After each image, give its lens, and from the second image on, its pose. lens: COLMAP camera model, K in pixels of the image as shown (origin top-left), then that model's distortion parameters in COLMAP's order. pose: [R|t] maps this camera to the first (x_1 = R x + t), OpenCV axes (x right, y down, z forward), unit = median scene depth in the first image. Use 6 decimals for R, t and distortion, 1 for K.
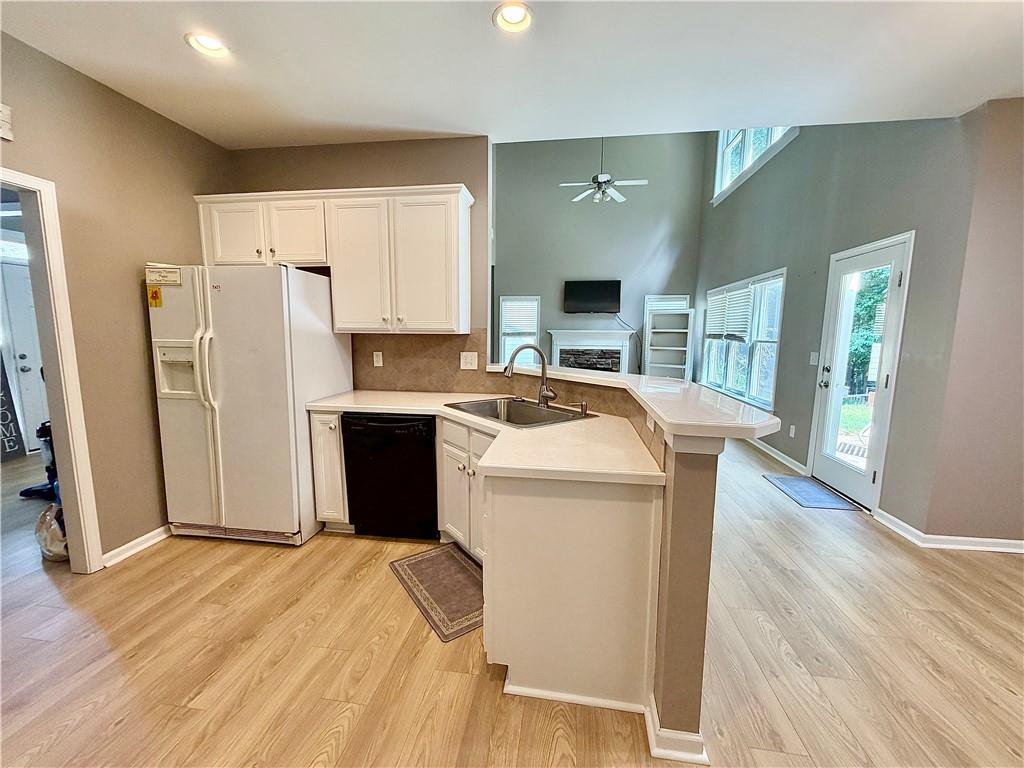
lens RADIAL K [[407.1, 0, 508.7], [0, 407.1, 386.9], [0, 0, 1]] dist [-0.001035, -0.000044]
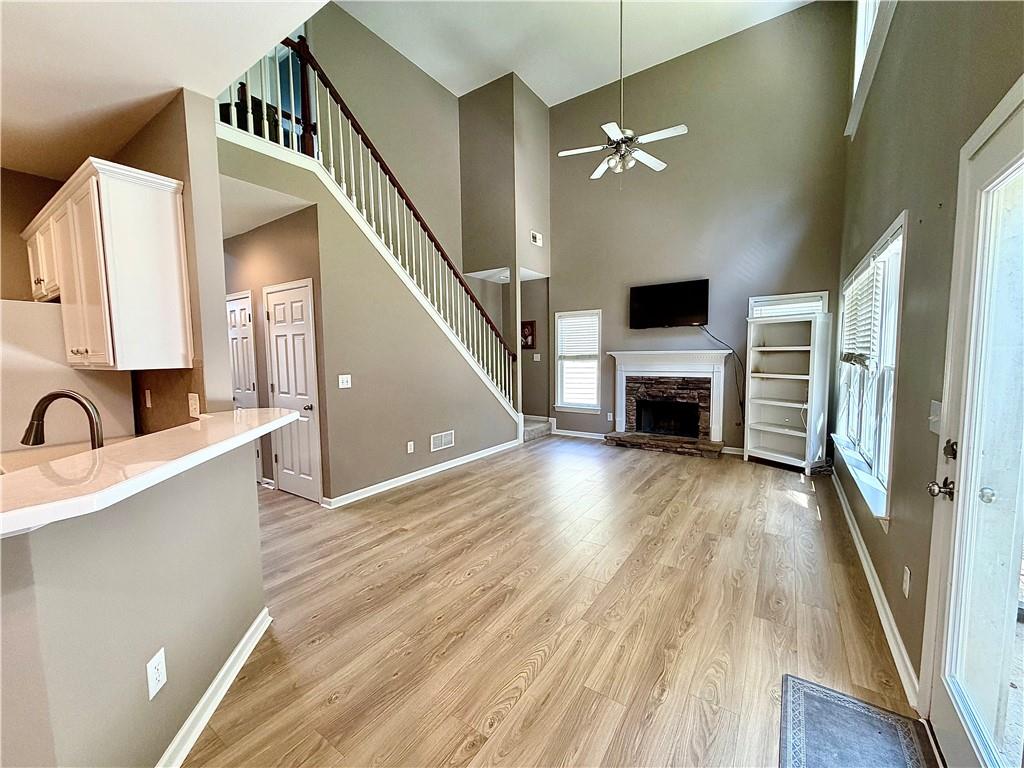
lens RADIAL K [[407.1, 0, 509.0], [0, 407.1, 384.3], [0, 0, 1]] dist [-0.001035, -0.000044]
pose [[0.900161, 0.011362, -0.435409, 0.710547], [-0.036563, 0.998103, -0.049543, -0.086915], [0.434020, 0.060516, 0.898868, 0.595108]]
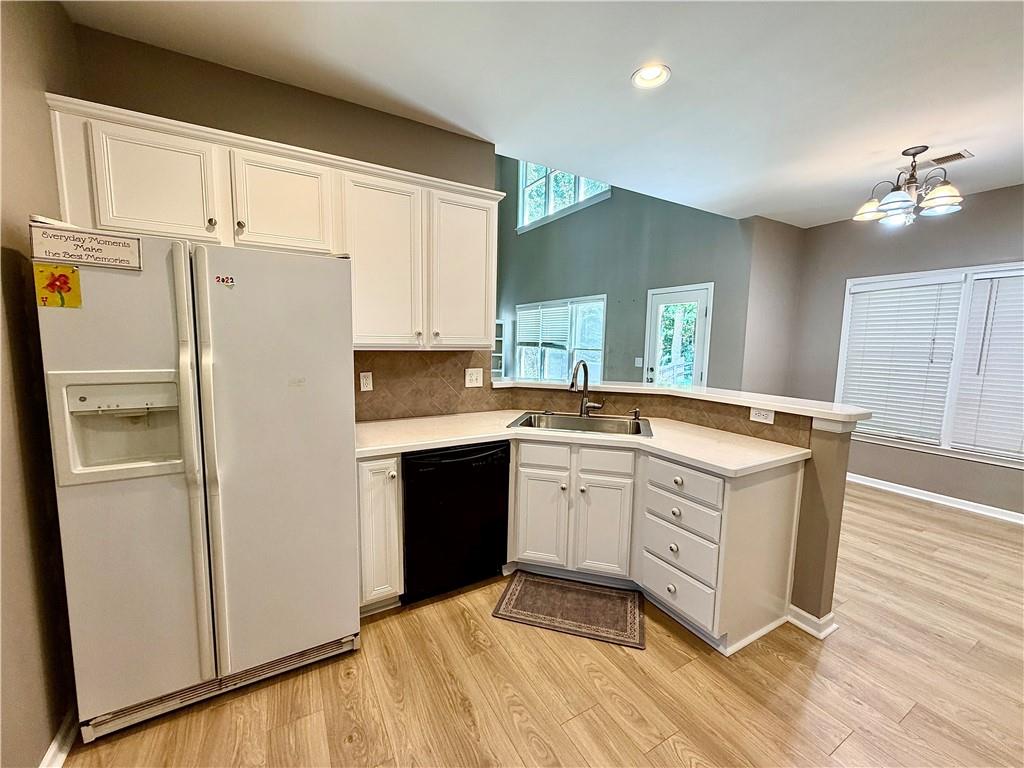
lens RADIAL K [[407.1, 0, 509.7], [0, 407.1, 386.7], [0, 0, 1]] dist [-0.001035, -0.000044]
pose [[0.785593, -0.067746, 0.615024, -0.610072], [0.072521, 0.997218, 0.017212, -0.054226], [-0.614479, 0.031080, 0.788320, 0.217872]]
